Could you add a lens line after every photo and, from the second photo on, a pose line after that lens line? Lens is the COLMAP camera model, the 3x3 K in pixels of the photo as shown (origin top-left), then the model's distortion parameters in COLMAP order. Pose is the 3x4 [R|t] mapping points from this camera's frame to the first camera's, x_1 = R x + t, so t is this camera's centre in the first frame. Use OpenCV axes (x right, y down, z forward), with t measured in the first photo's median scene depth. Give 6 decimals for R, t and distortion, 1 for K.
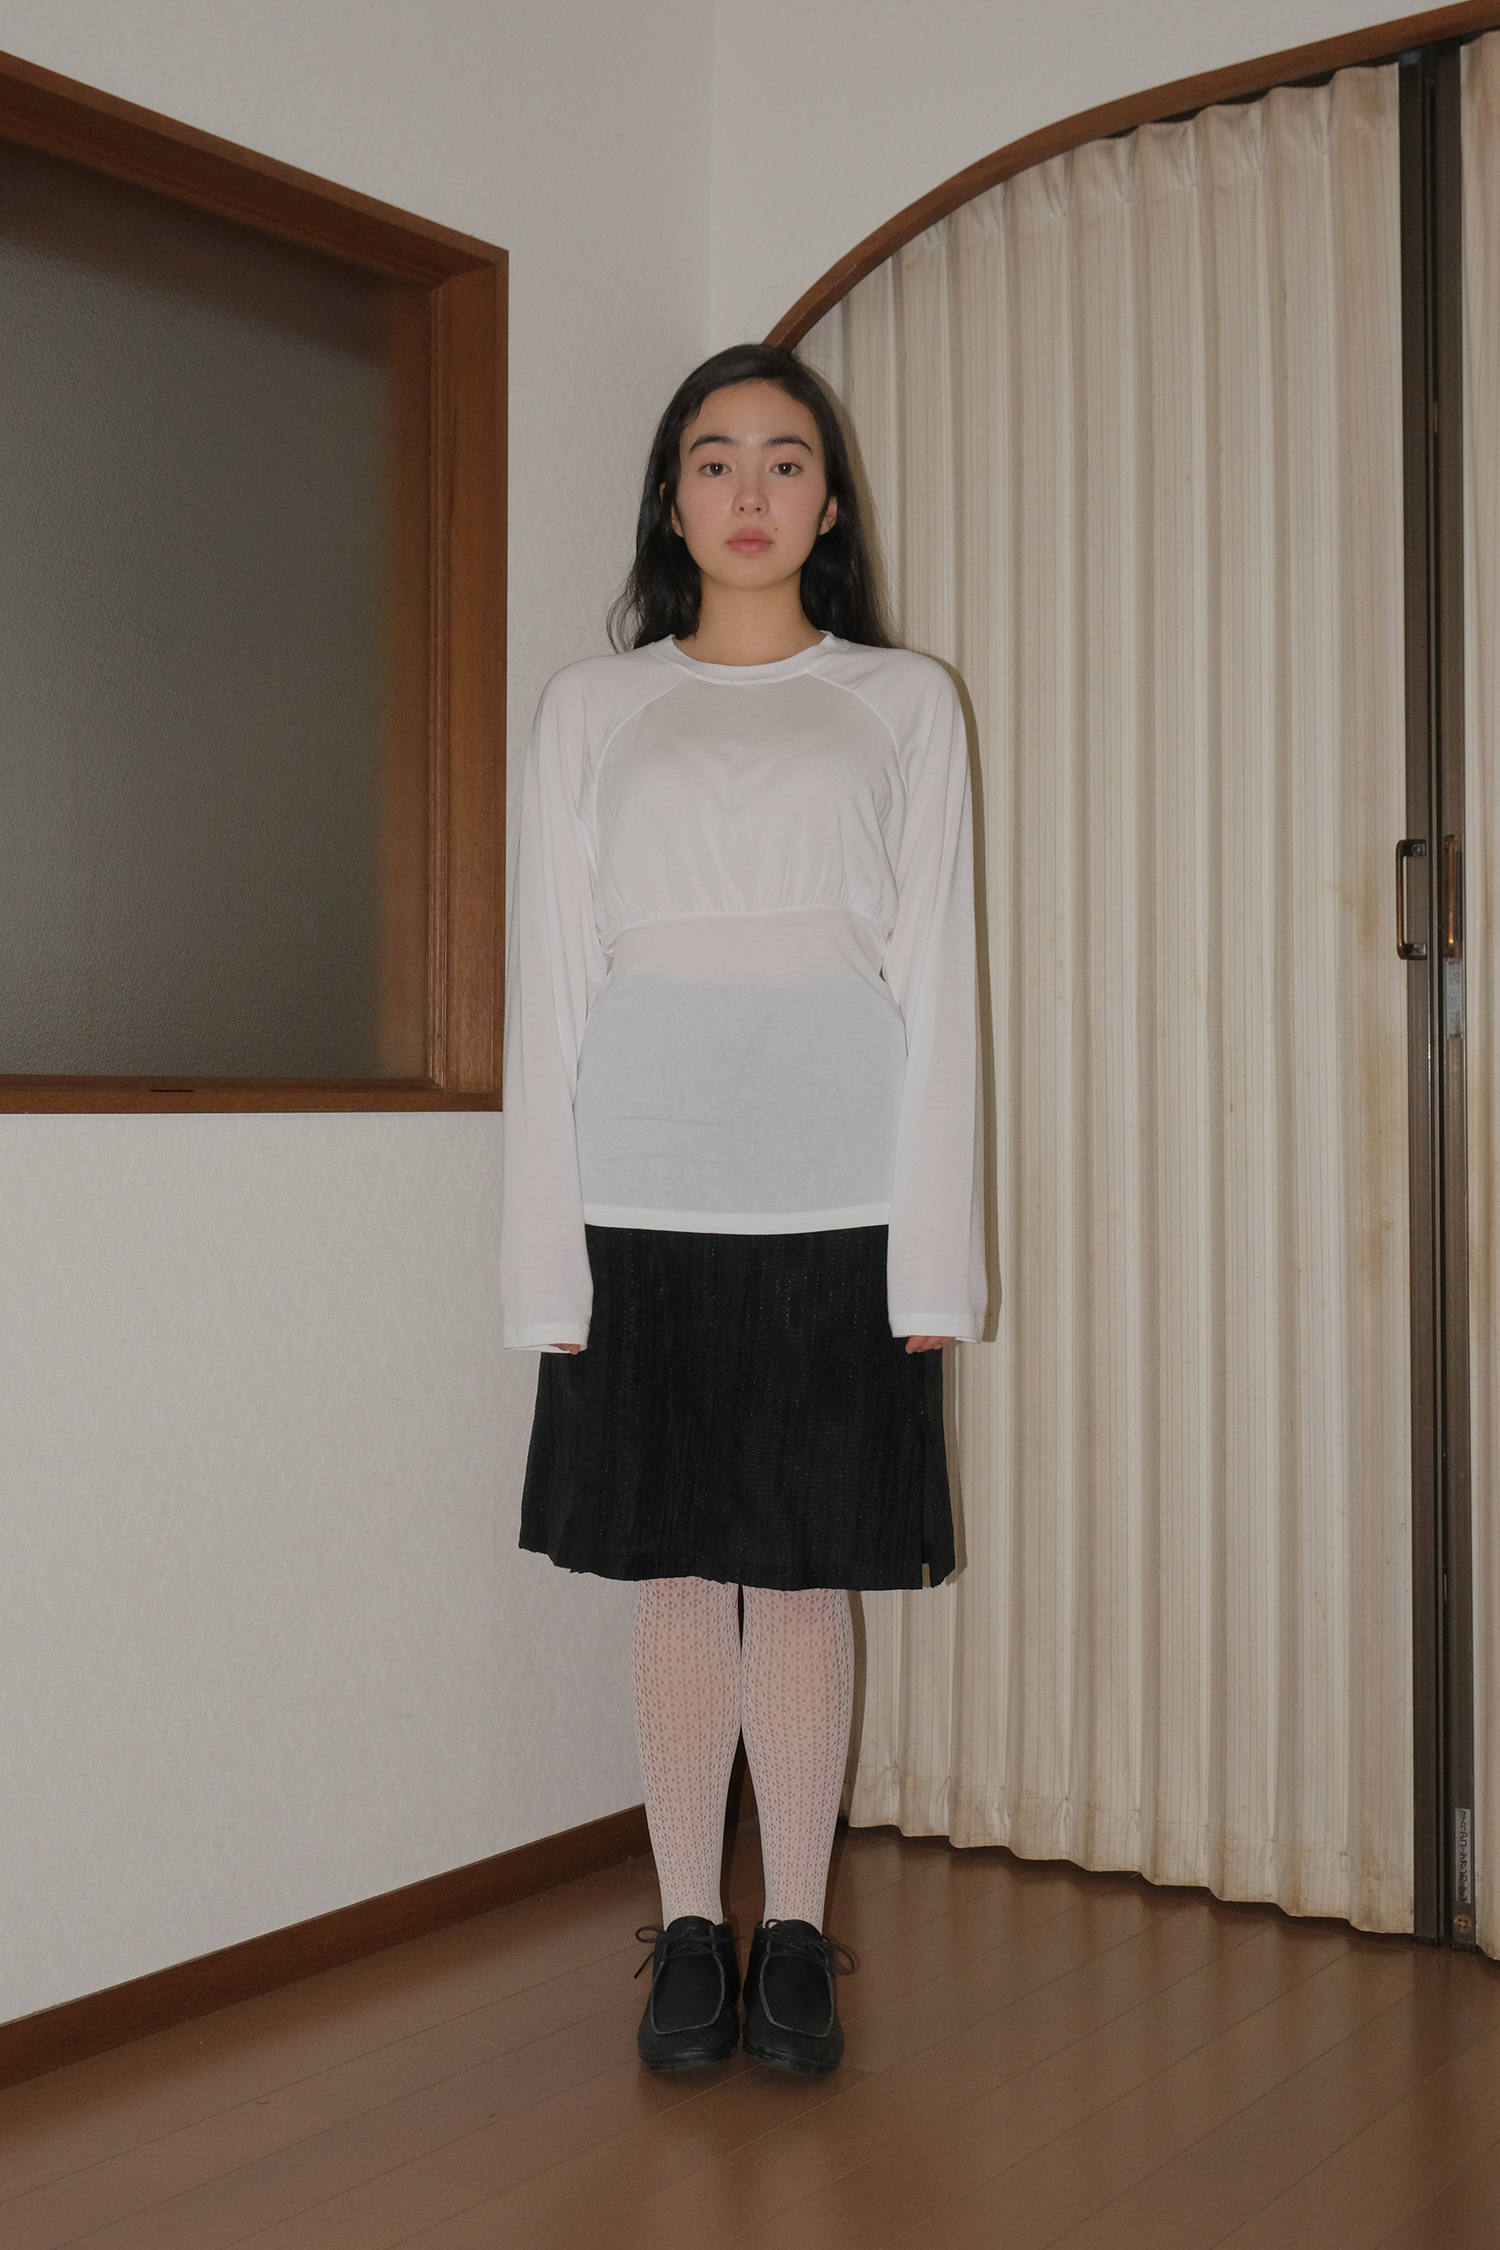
lens RADIAL K [[2127.9, 0, 743.2], [0, 2127.9, 1154.4], [0, 0, 1]] dist [0.008078, 0.002162]
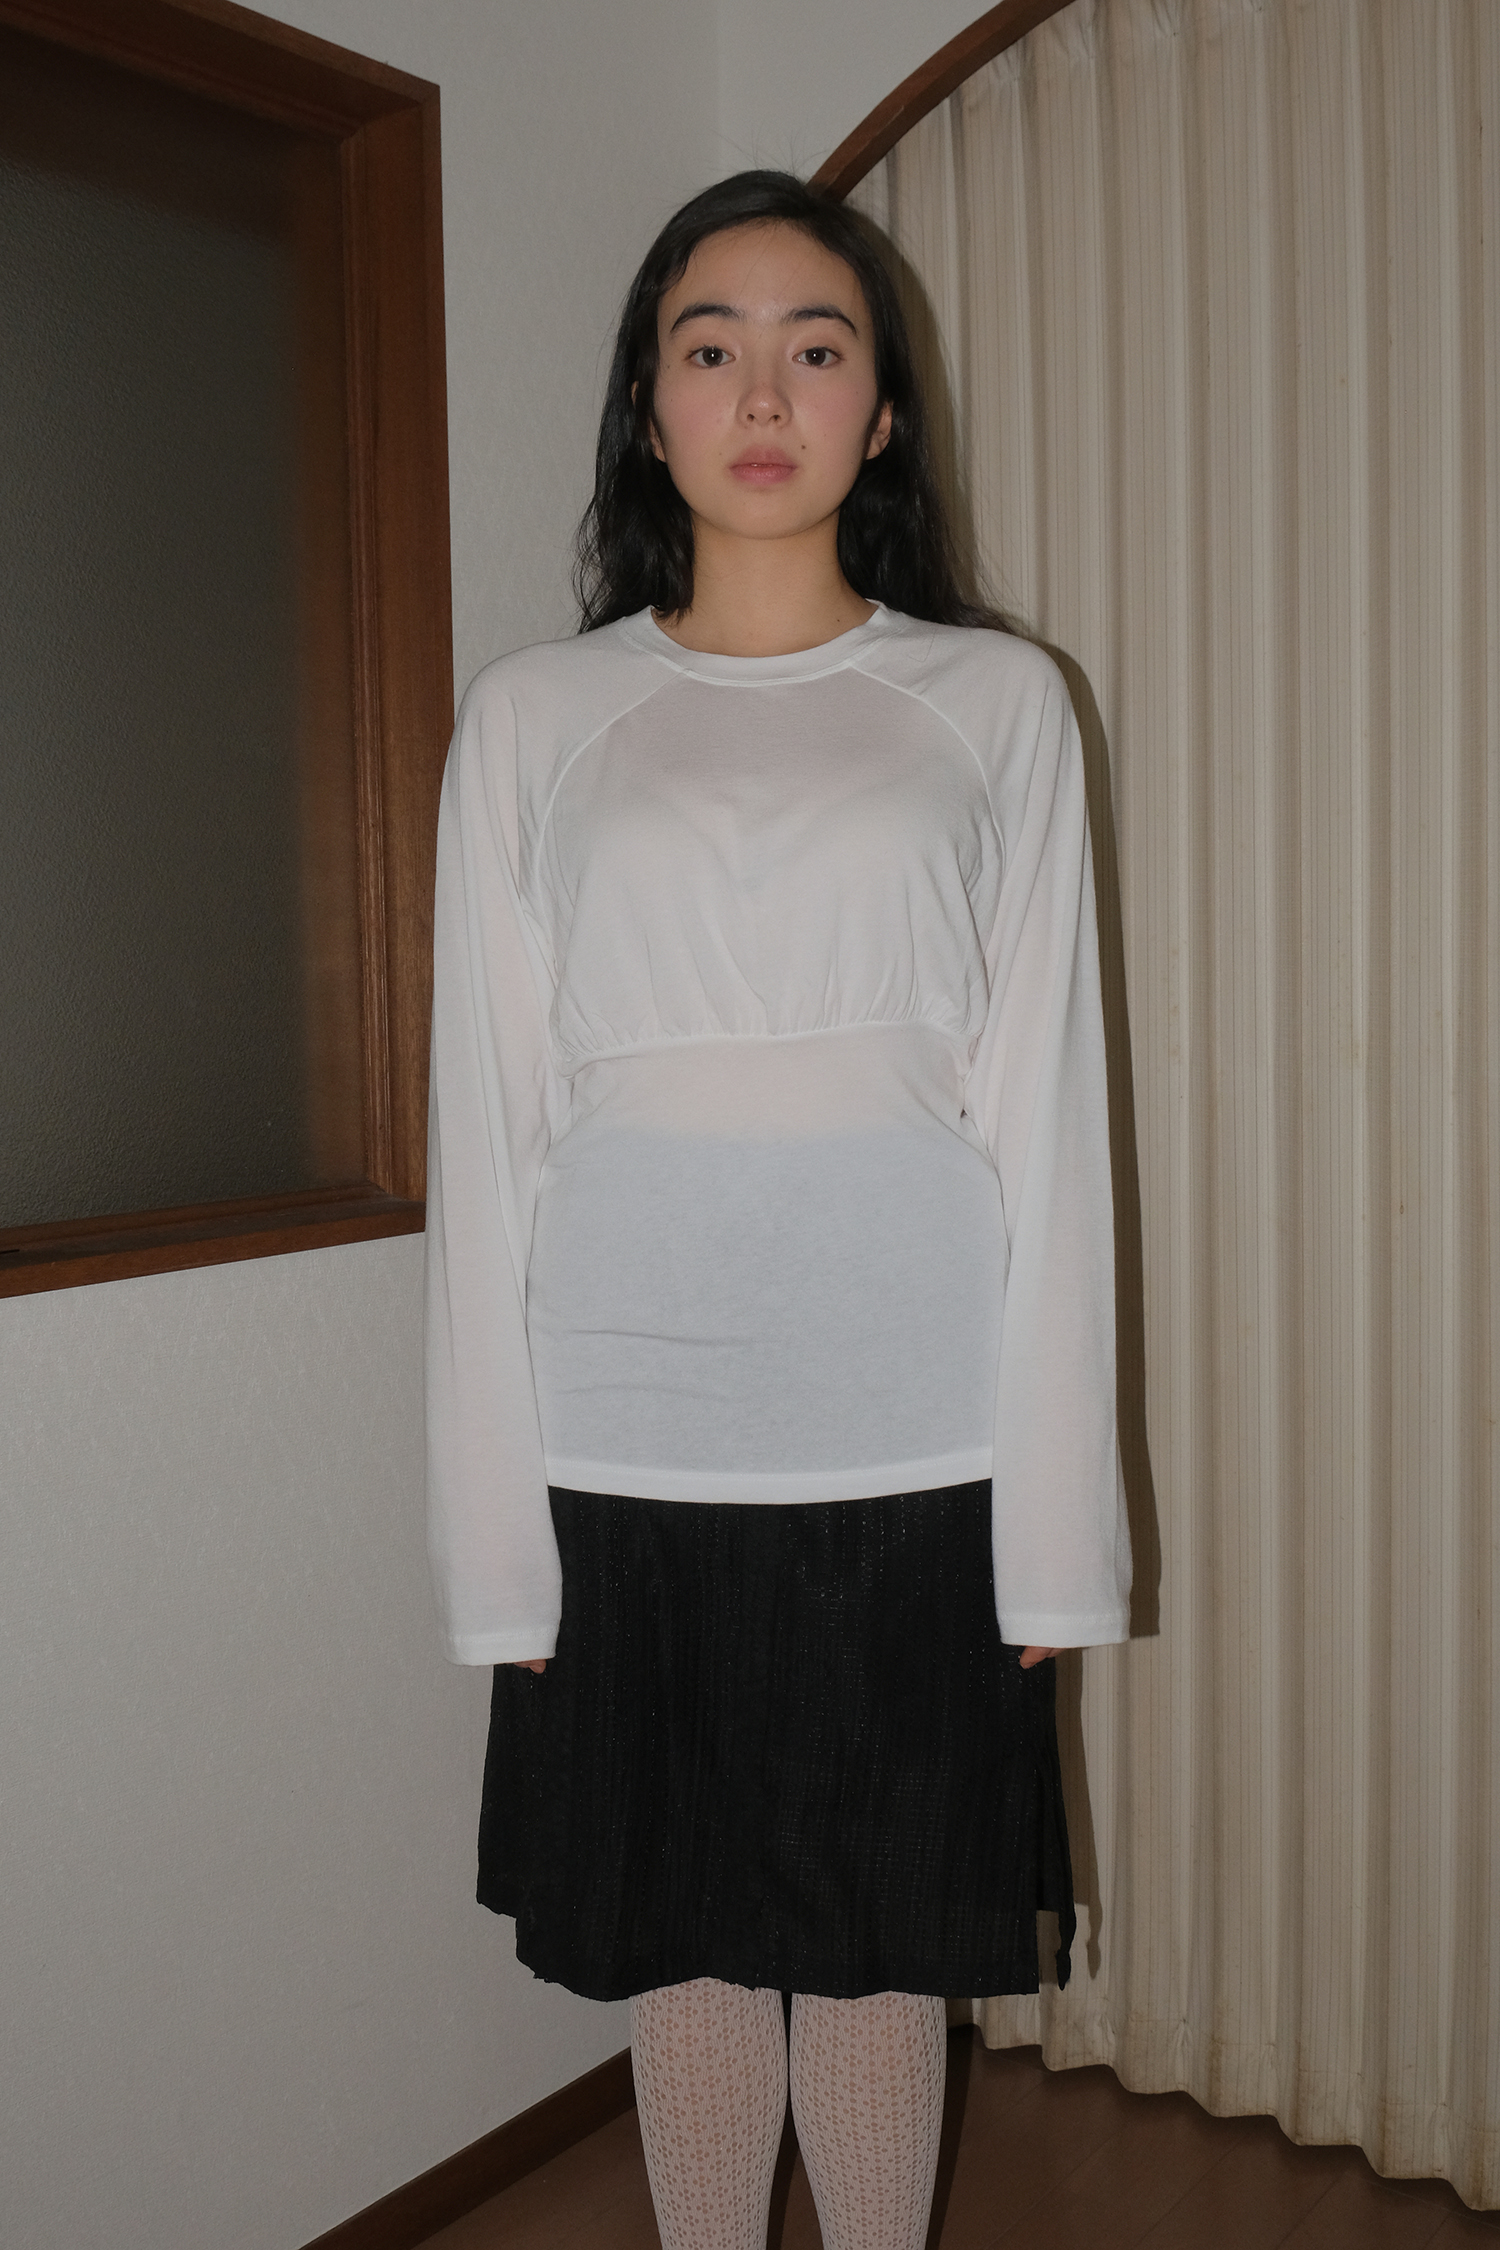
lens RADIAL K [[1894.1, 0, 829.5], [0, 1894.1, 1129.2], [0, 0, 1]] dist [-0.013834, -0.001430]
pose [[0.999829, -0.017173, 0.006833, 0.015974], [0.016670, 0.997551, 0.067932, -0.099963], [-0.007983, -0.067807, 0.997667, 0.311076]]
